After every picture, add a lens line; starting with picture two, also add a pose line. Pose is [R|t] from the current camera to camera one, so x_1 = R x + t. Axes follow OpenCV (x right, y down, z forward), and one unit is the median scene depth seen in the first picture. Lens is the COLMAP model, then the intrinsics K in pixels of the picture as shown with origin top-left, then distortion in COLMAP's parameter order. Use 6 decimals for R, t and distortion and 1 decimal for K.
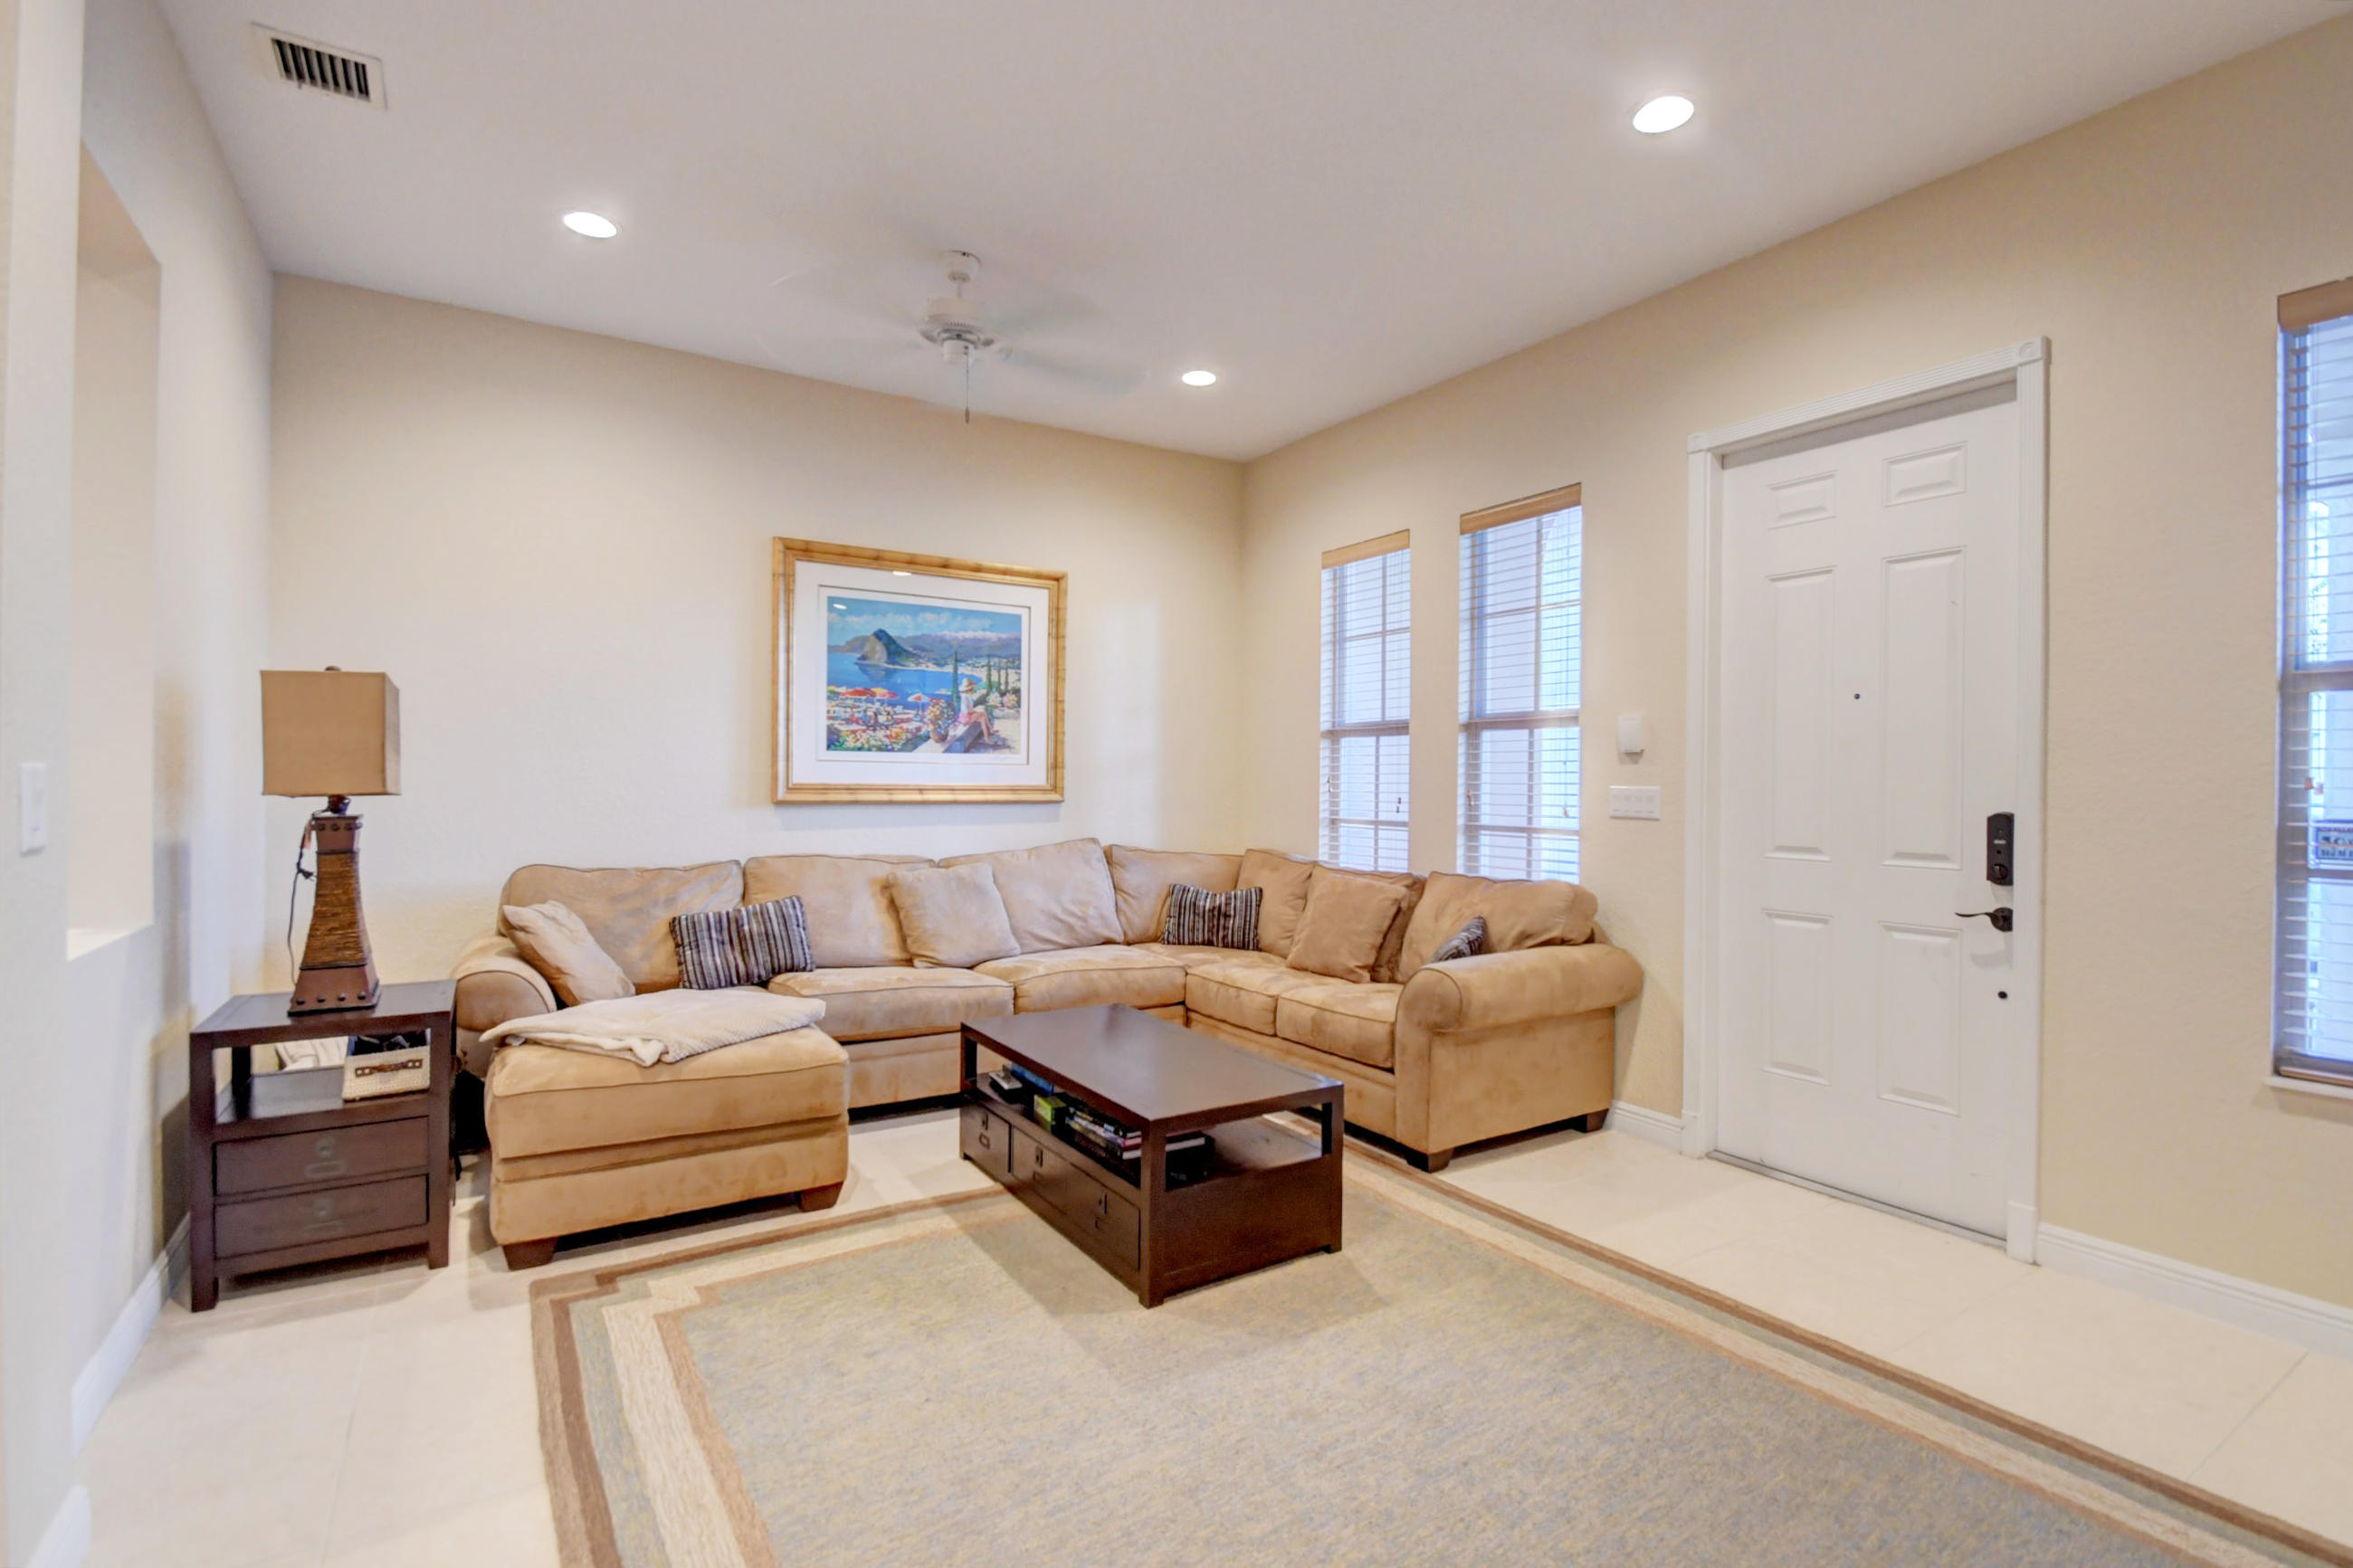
lens RADIAL K [[1077.8, 0, 1190.3], [0, 1077.8, 781.4], [0, 0, 1]] dist [0.017199, -0.021290]
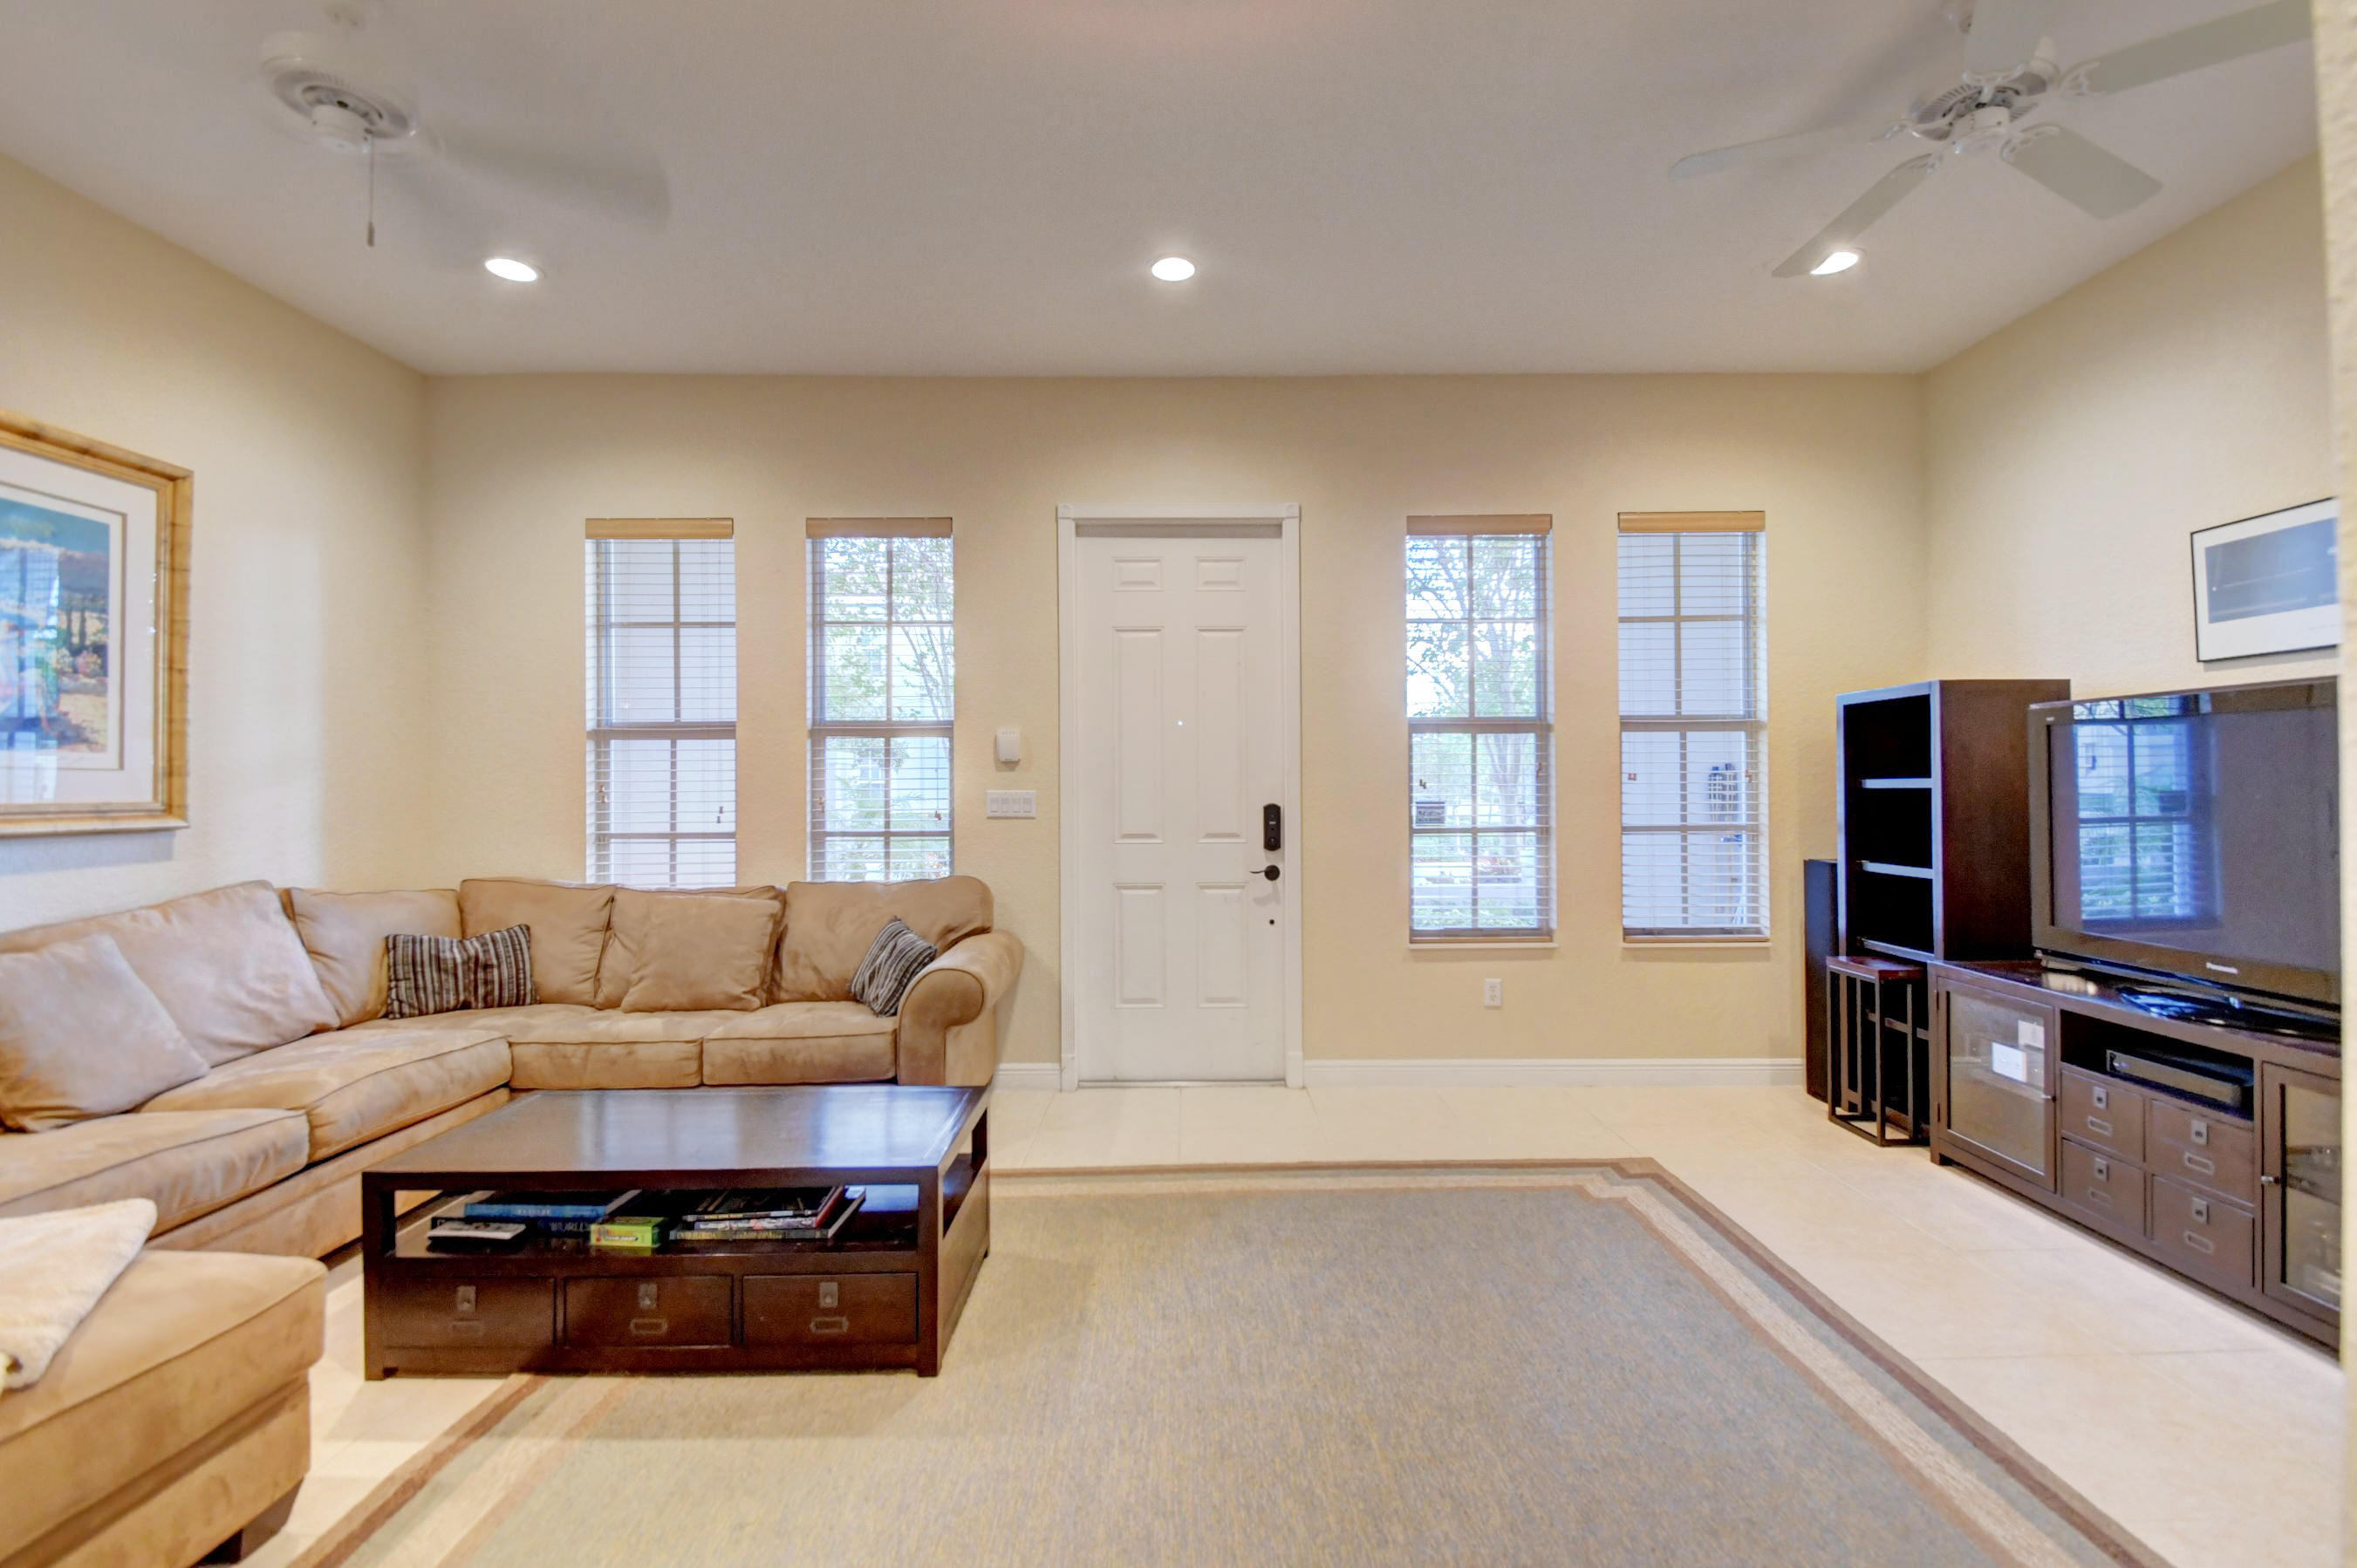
lens RADIAL K [[1042.1, 0, 1188.2], [0, 1042.1, 780.5], [0, 0, 1]] dist [0.002166, -0.010092]
pose [[0.533609, -0.005872, 0.845711, -0.355006], [0.010646, 0.999943, 0.000225, -0.003588], [-0.845664, 0.008883, 0.533641, 0.190843]]
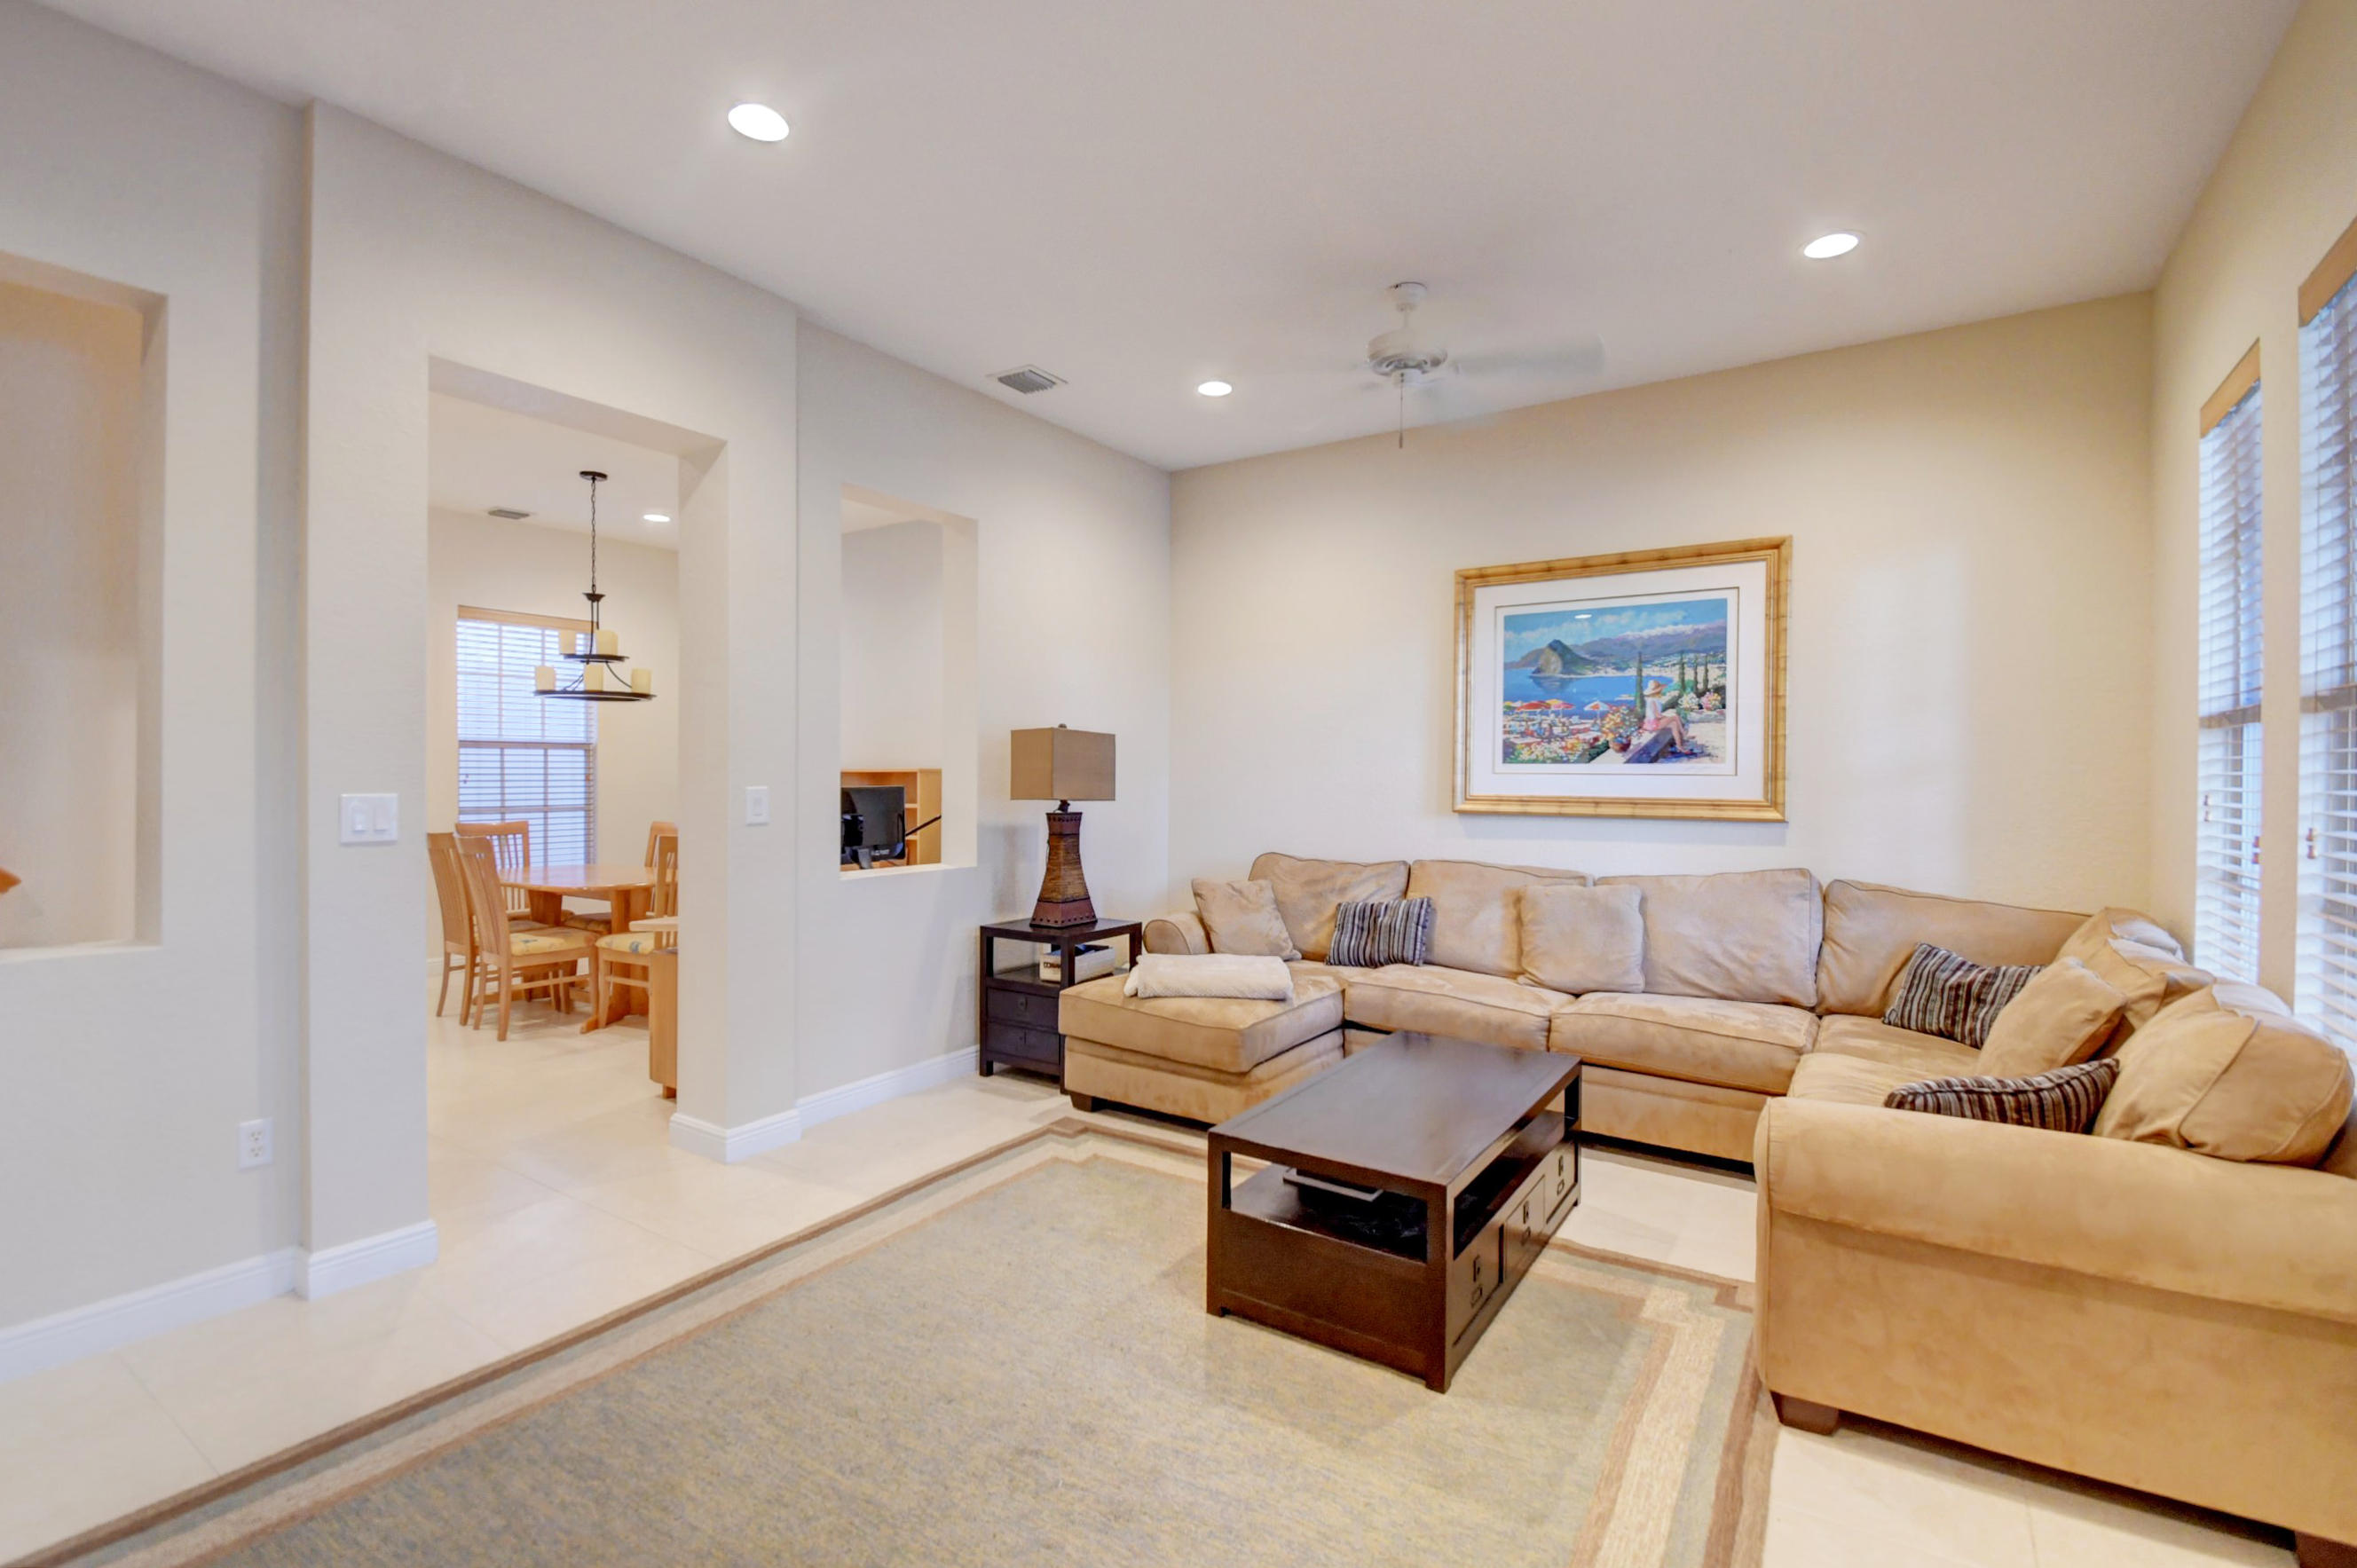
lens RADIAL K [[1054.6, 0, 1189.2], [0, 1054.6, 781.8], [0, 0, 1]] dist [0.016985, -0.019266]
pose [[0.400730, 0.004359, -0.916186, 0.475210], [-0.002117, 0.999990, 0.003832, -0.014073], [0.916194, 0.000404, 0.400735, 0.308633]]
